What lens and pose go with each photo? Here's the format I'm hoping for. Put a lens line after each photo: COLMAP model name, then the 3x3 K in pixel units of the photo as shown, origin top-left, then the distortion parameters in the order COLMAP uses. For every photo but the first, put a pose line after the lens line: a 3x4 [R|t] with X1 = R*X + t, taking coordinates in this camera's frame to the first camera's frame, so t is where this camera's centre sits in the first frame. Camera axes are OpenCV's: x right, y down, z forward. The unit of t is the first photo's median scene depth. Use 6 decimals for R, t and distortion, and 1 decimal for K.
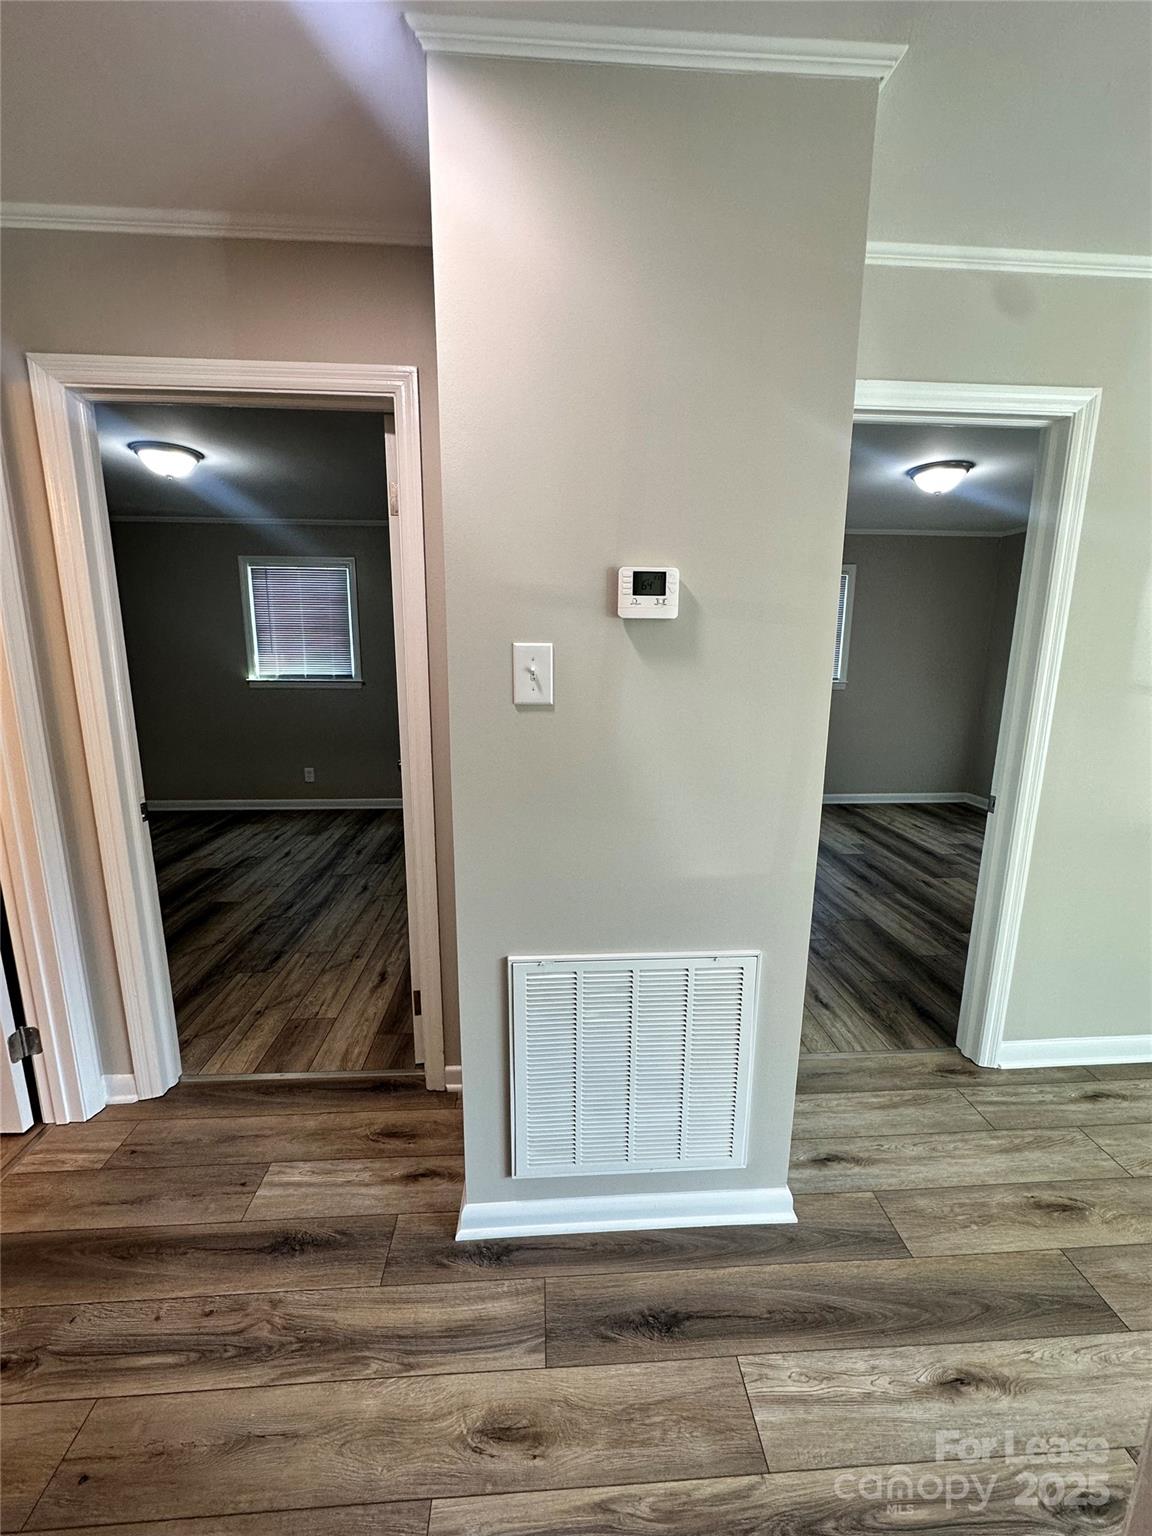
lens RADIAL K [[615.8, 0, 576.0], [0, 615.8, 768.0], [0, 0, 1]] dist [-0.001096, 0.000312]
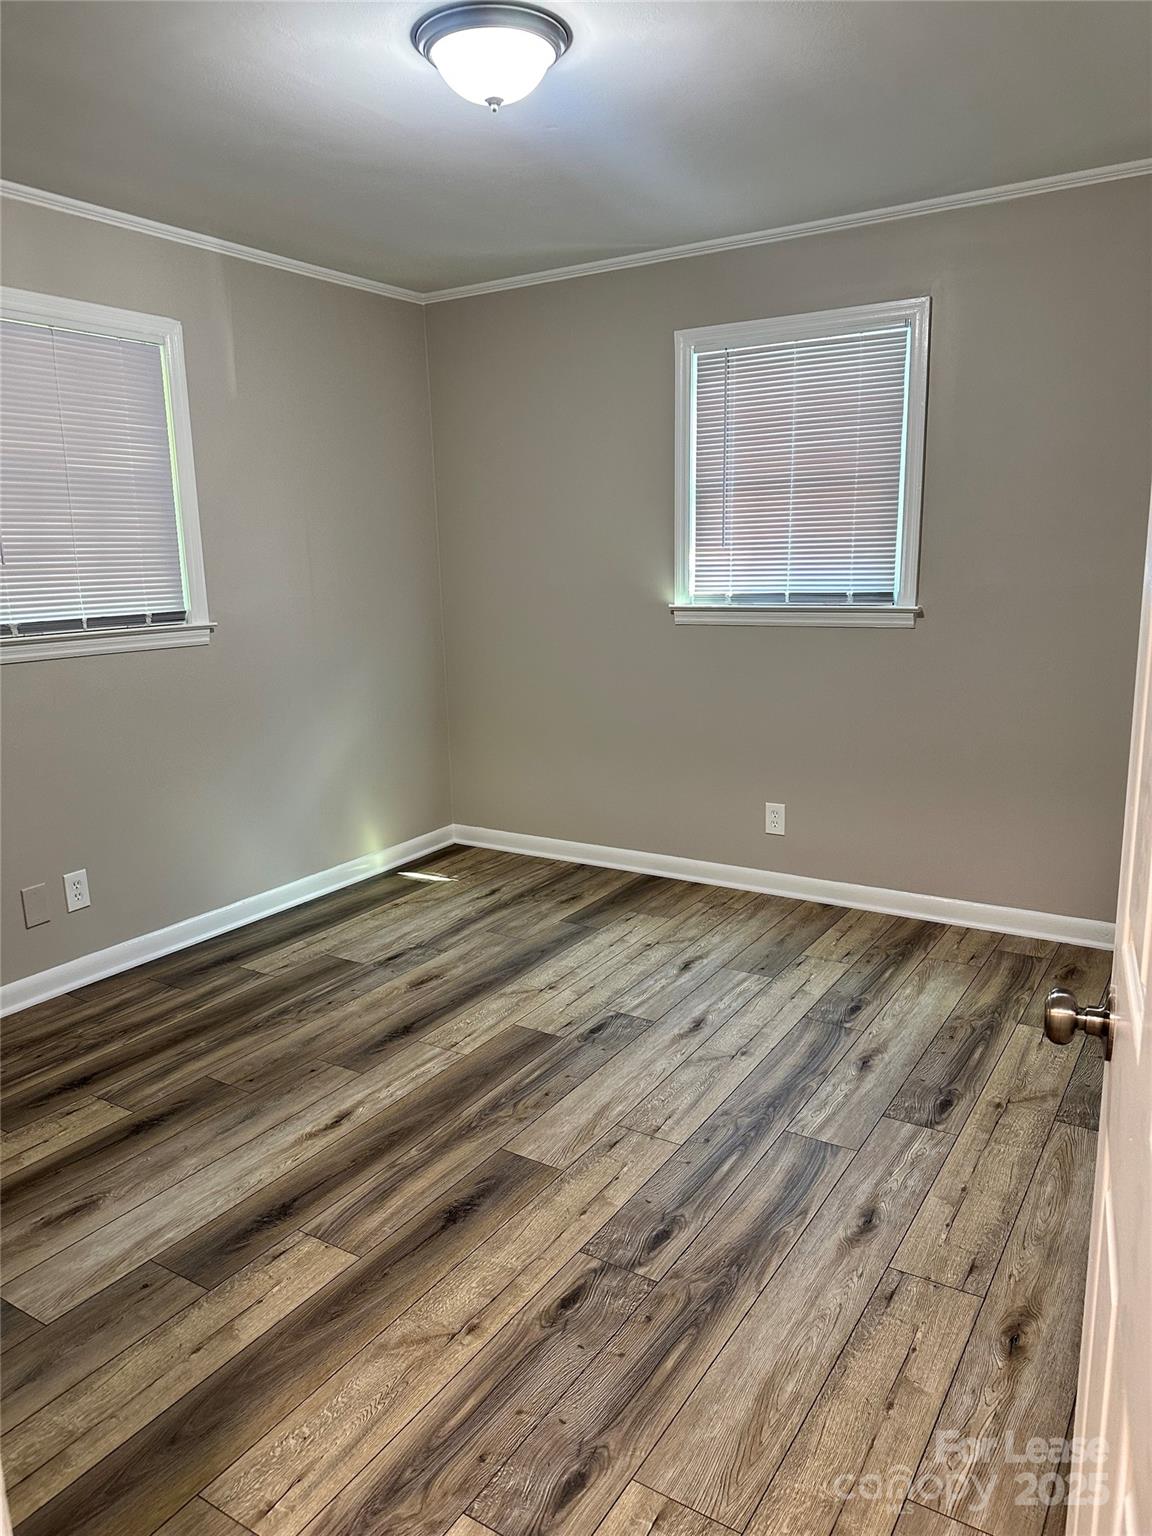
lens RADIAL K [[1075.4, 0, 570.1], [0, 1075.4, 767.0], [0, 0, 1]] dist [0.108939, -0.173322]
pose [[0.805840, 0.094288, -0.584578, -0.123329], [-0.084325, 0.995452, 0.044316, -0.060118], [0.586098, 0.013583, 0.810126, 0.346374]]
